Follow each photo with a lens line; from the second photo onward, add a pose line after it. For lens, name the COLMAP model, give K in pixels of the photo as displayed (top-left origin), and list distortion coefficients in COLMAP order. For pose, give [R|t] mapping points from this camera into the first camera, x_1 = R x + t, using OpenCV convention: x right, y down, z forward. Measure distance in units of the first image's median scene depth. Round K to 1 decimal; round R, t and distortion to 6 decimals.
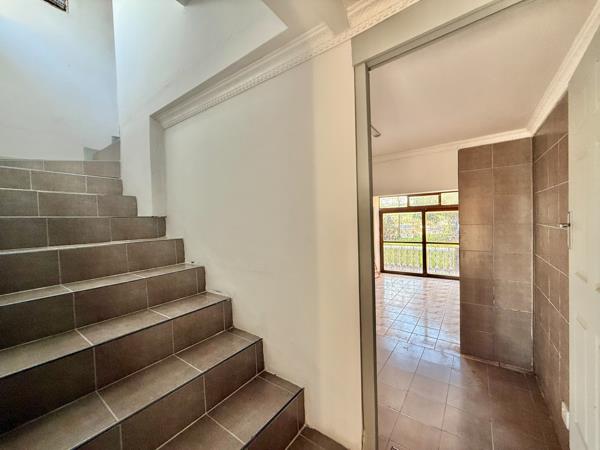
lens RADIAL K [[240.1, 0, 301.4], [0, 240.1, 225.8], [0, 0, 1]] dist [0.001266, 0.000170]
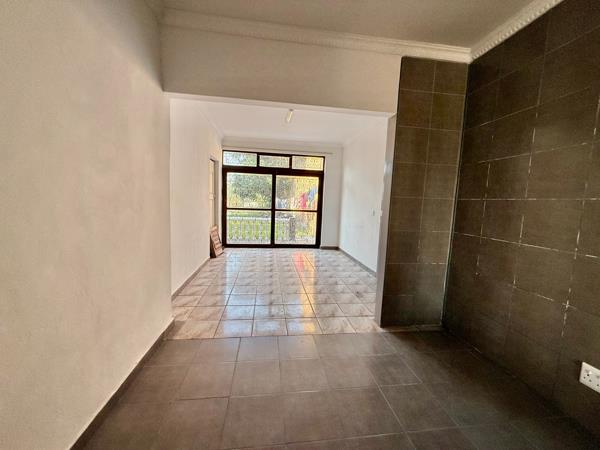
lens RADIAL K [[240.1, 0, 299.5], [0, 240.1, 226.1], [0, 0, 1]] dist [0.001266, 0.000170]
pose [[0.720704, -0.011007, 0.693156, -0.035937], [-0.042734, 0.997267, 0.060269, 0.075202], [-0.691925, -0.073057, 0.718264, 0.299078]]
